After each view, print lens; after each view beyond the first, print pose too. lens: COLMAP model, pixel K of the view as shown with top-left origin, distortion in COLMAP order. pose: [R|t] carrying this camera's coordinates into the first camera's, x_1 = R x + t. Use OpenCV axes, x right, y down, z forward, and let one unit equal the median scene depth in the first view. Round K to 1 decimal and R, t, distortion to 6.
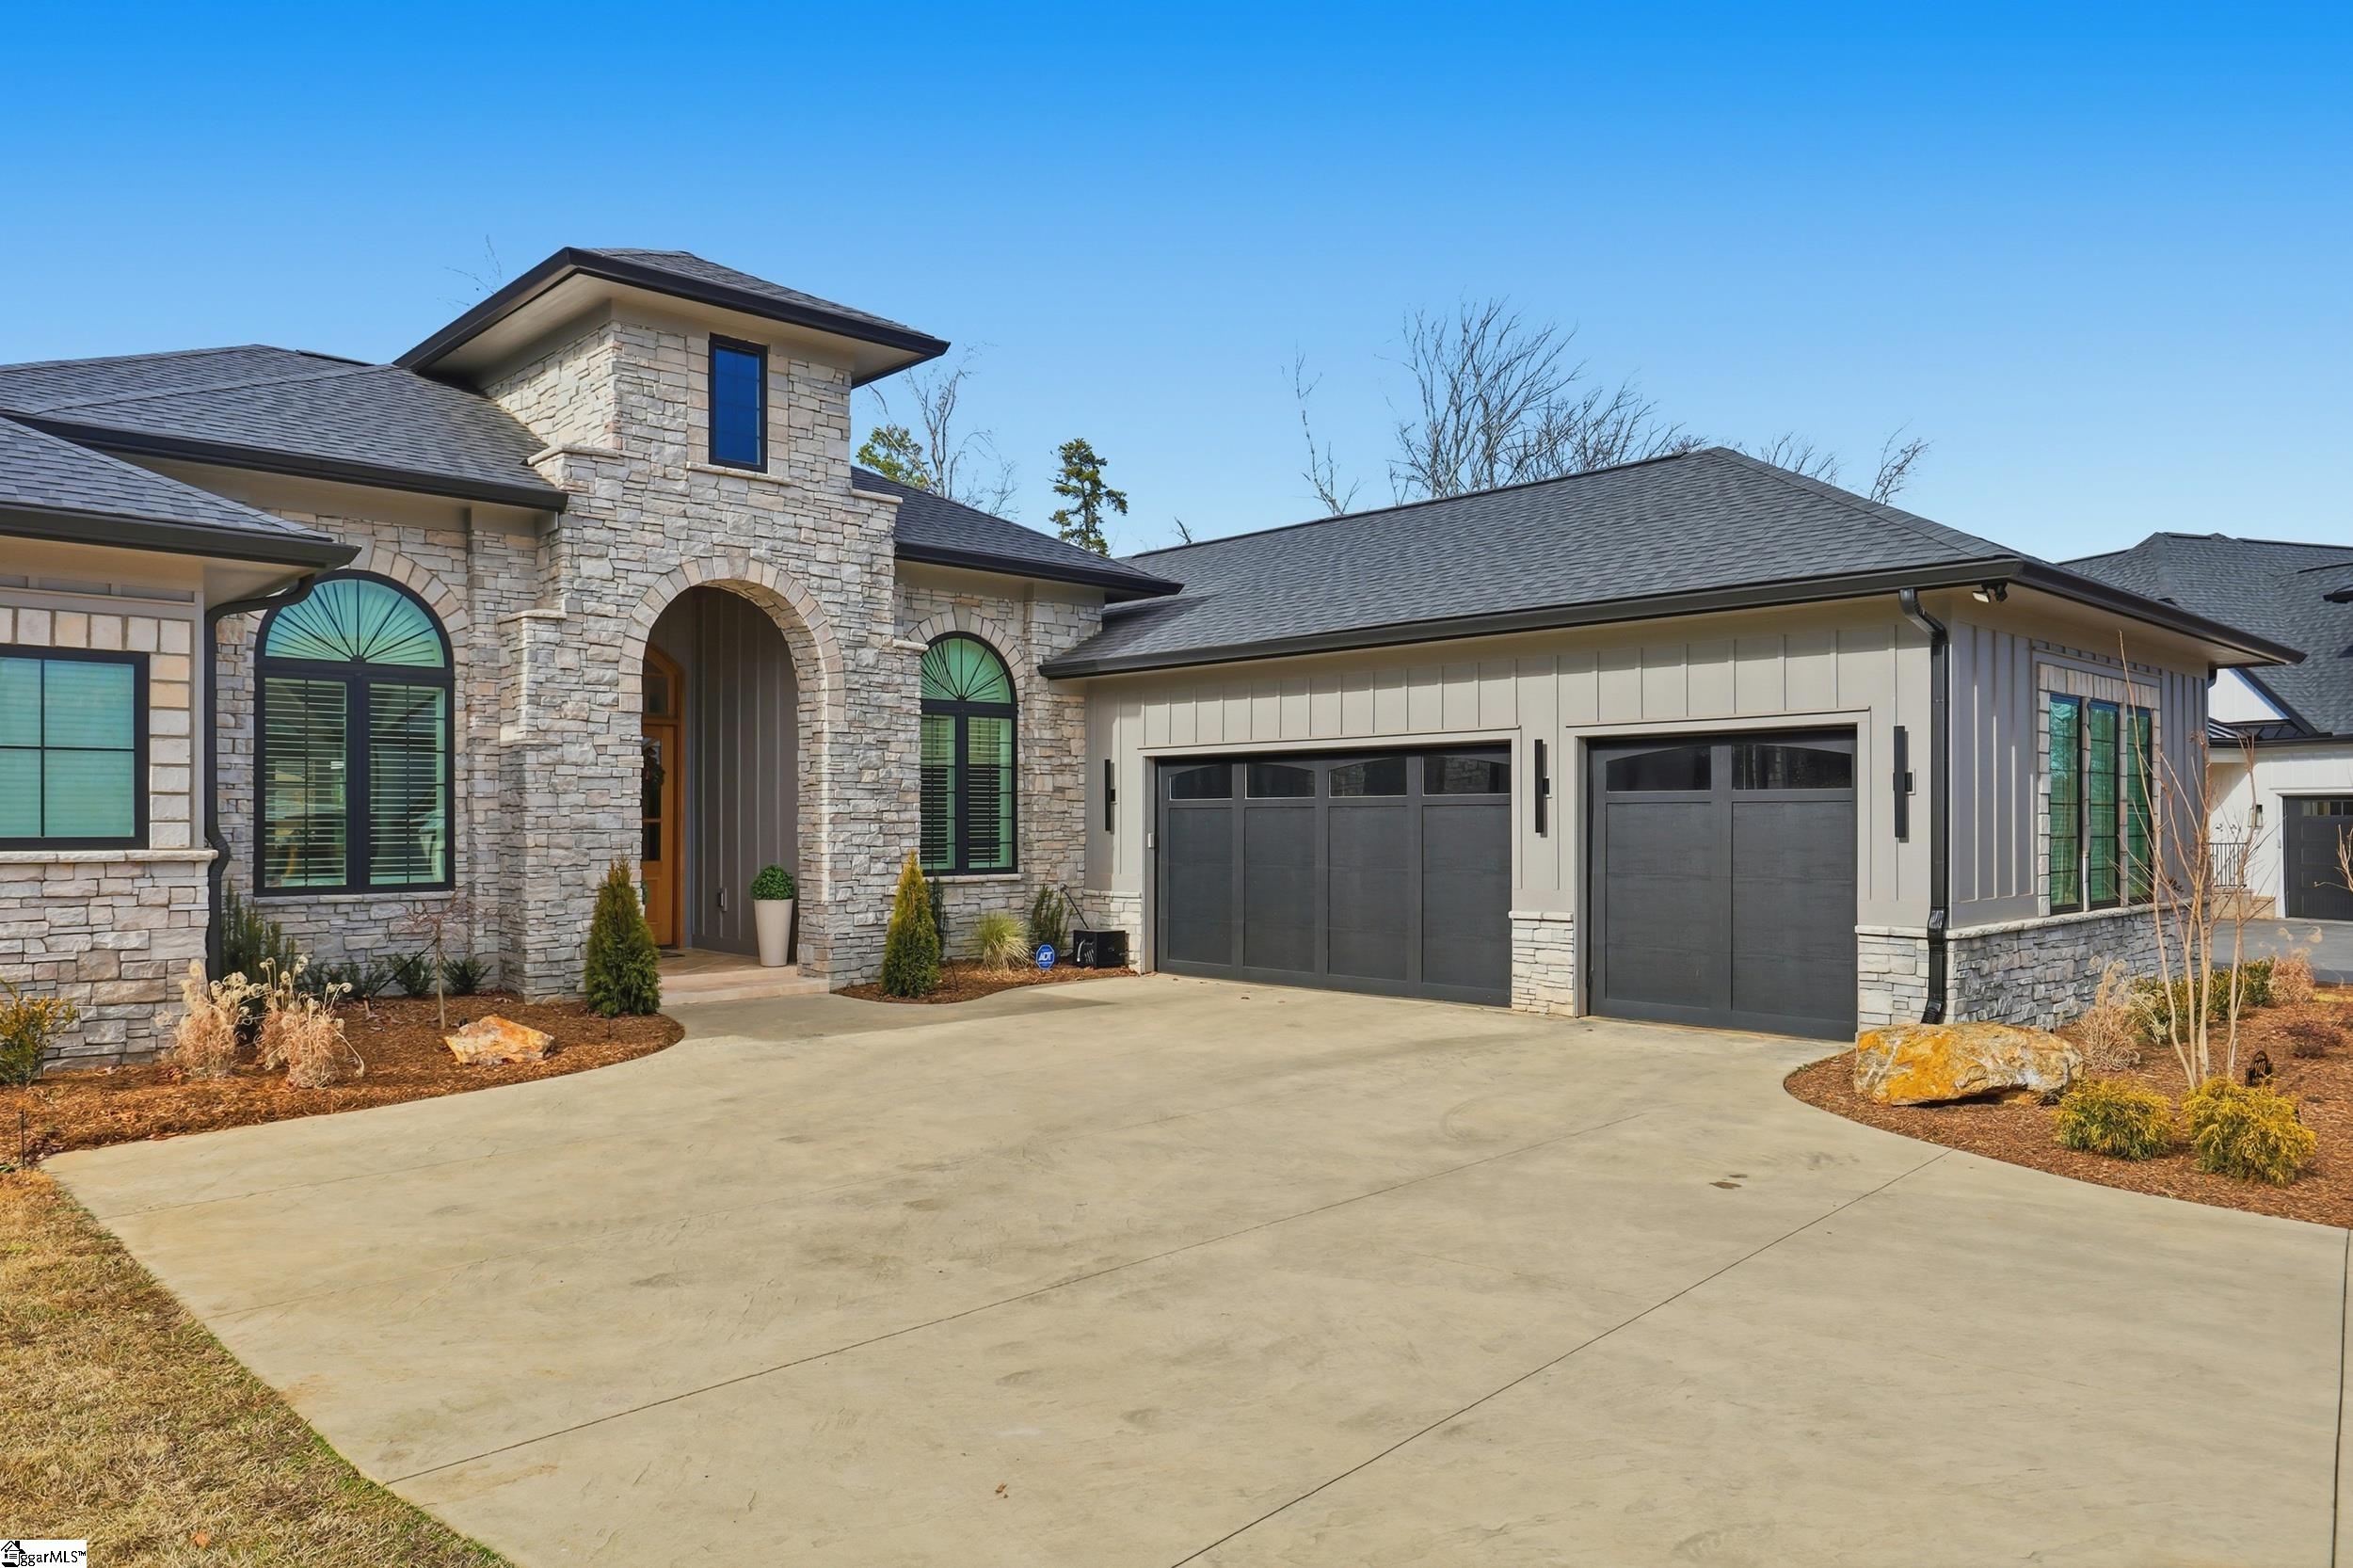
lens RADIAL K [[1543.9, 0, 1176.5], [0, 1543.9, 784.0], [0, 0, 1]] dist [-0.000397, 0.000242]
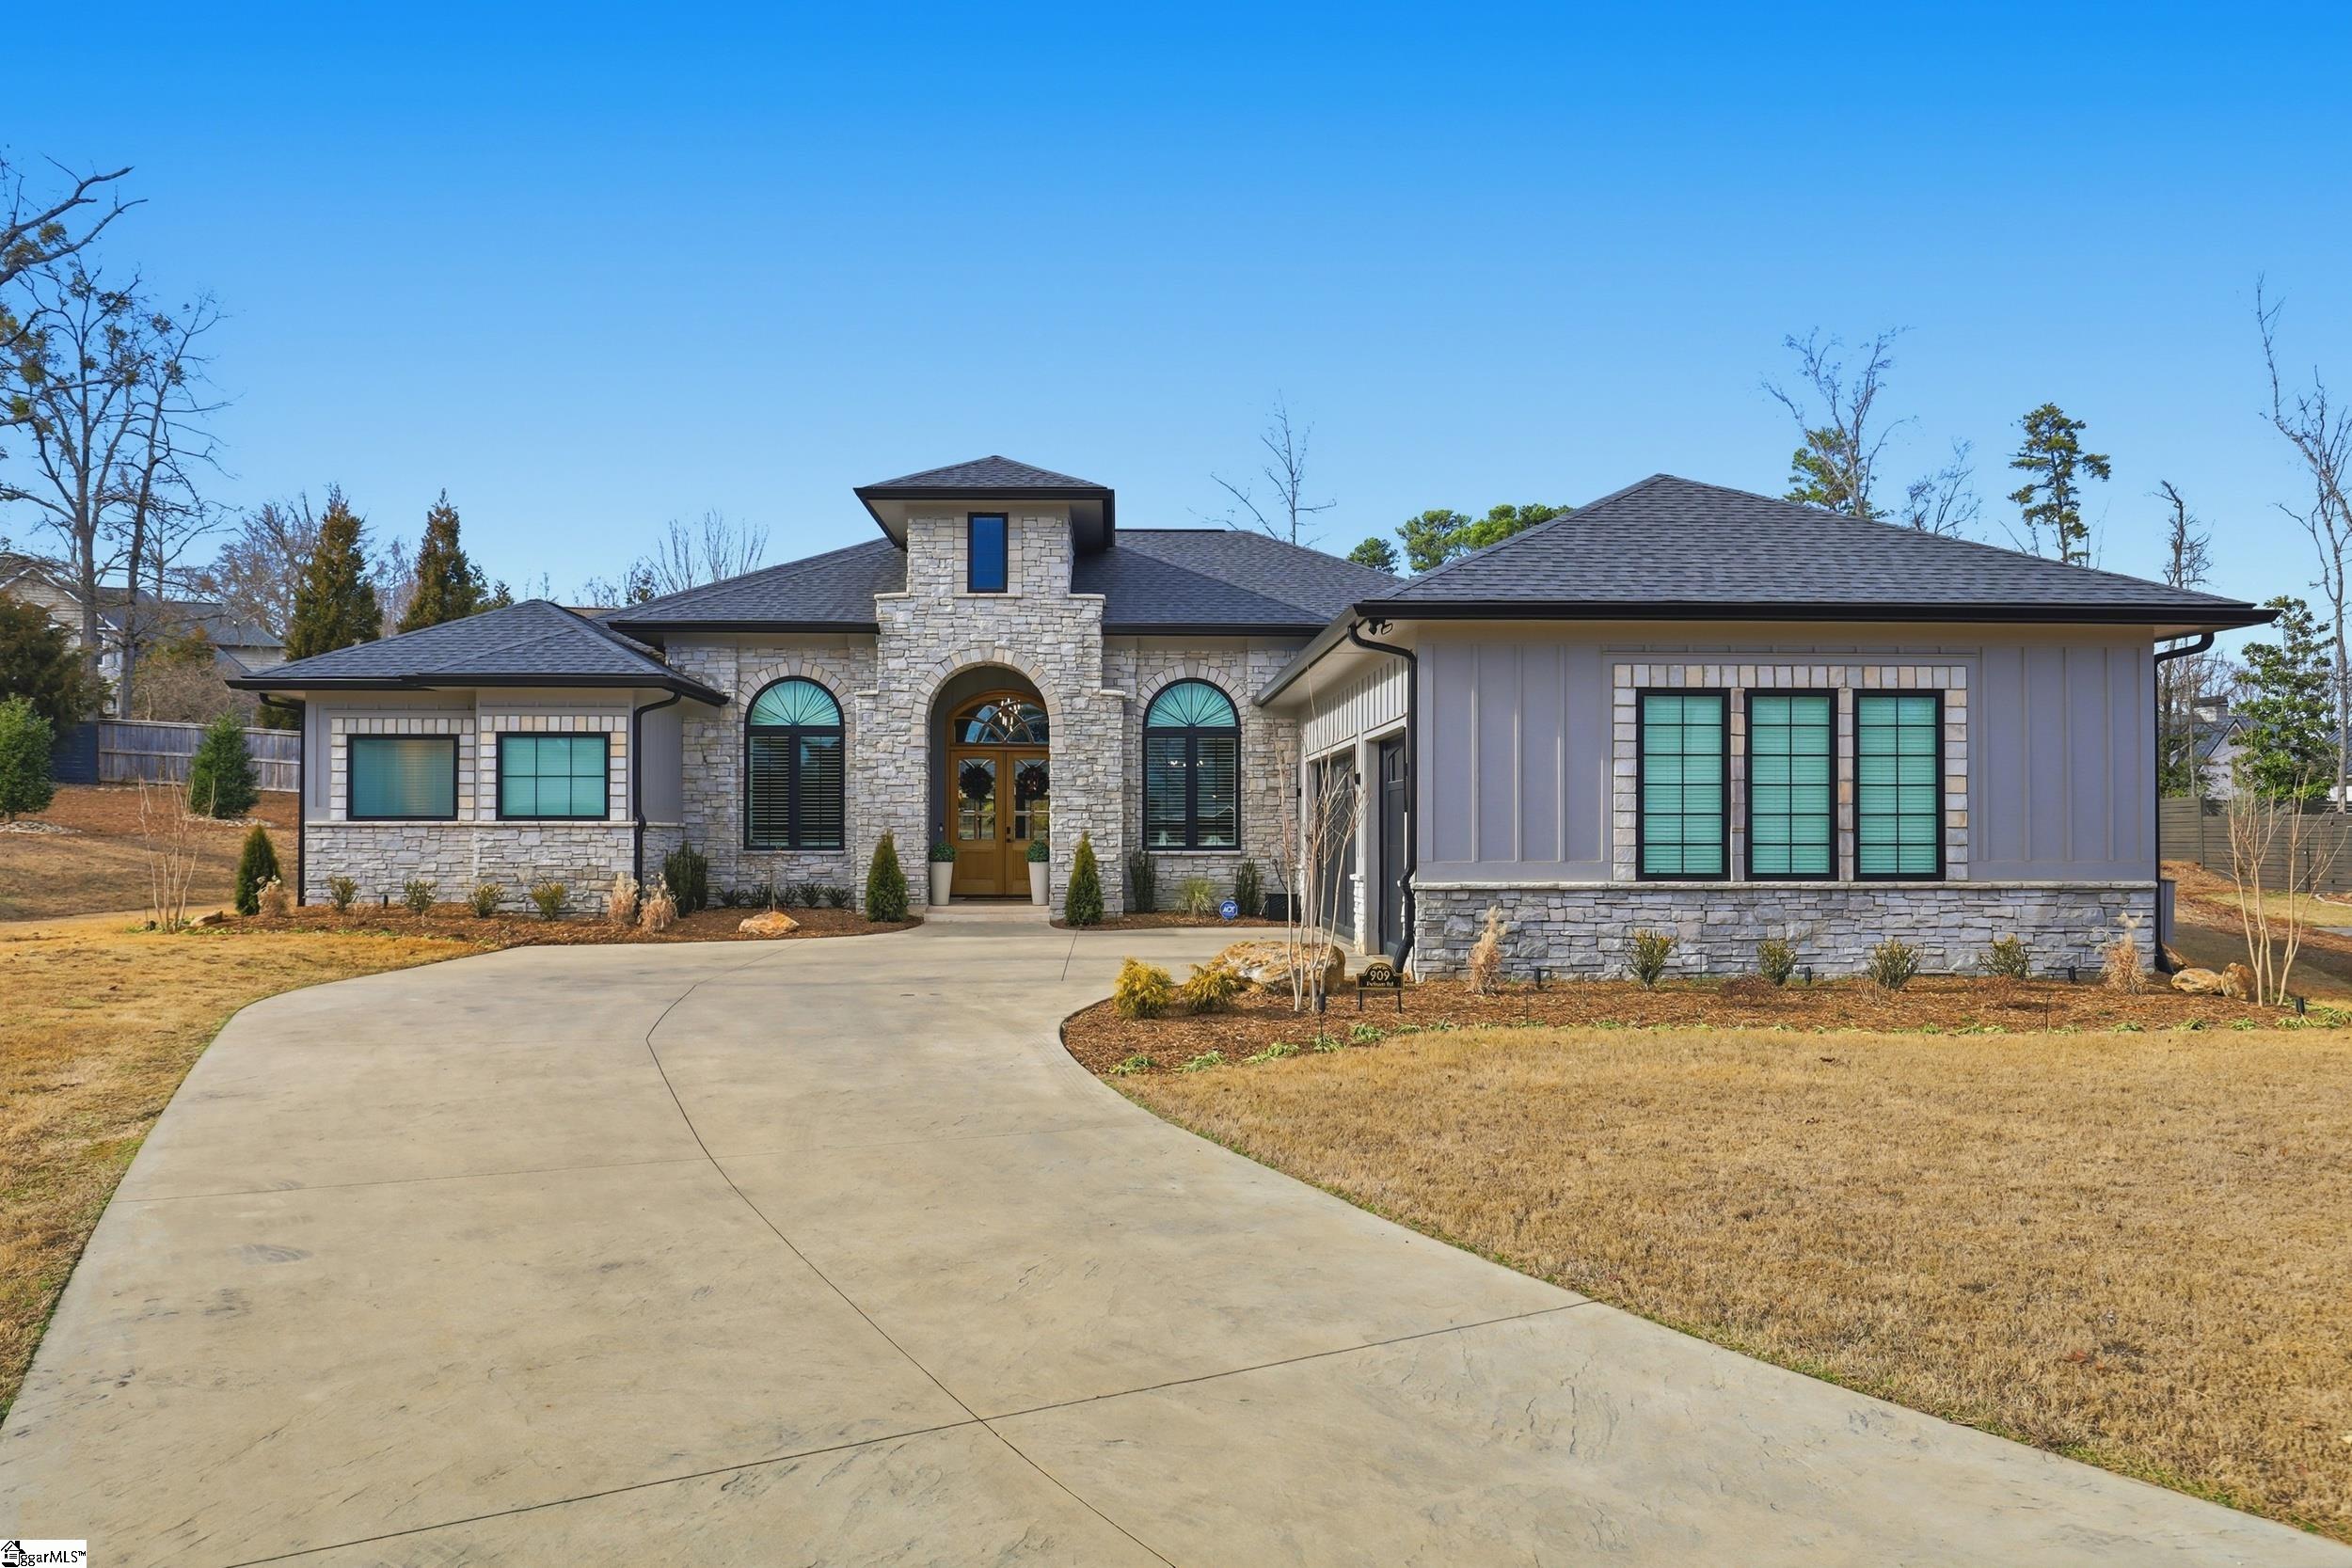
lens RADIAL K [[1543.1, 0, 1176.0], [0, 1543.1, 784.0], [0, 0, 1]] dist [-0.000397, 0.000242]
pose [[0.755843, -0.019887, -0.654450, 0.904536], [0.014462, 0.999802, -0.013679, 0.020304], [0.654593, 0.000874, 0.755981, -0.088517]]
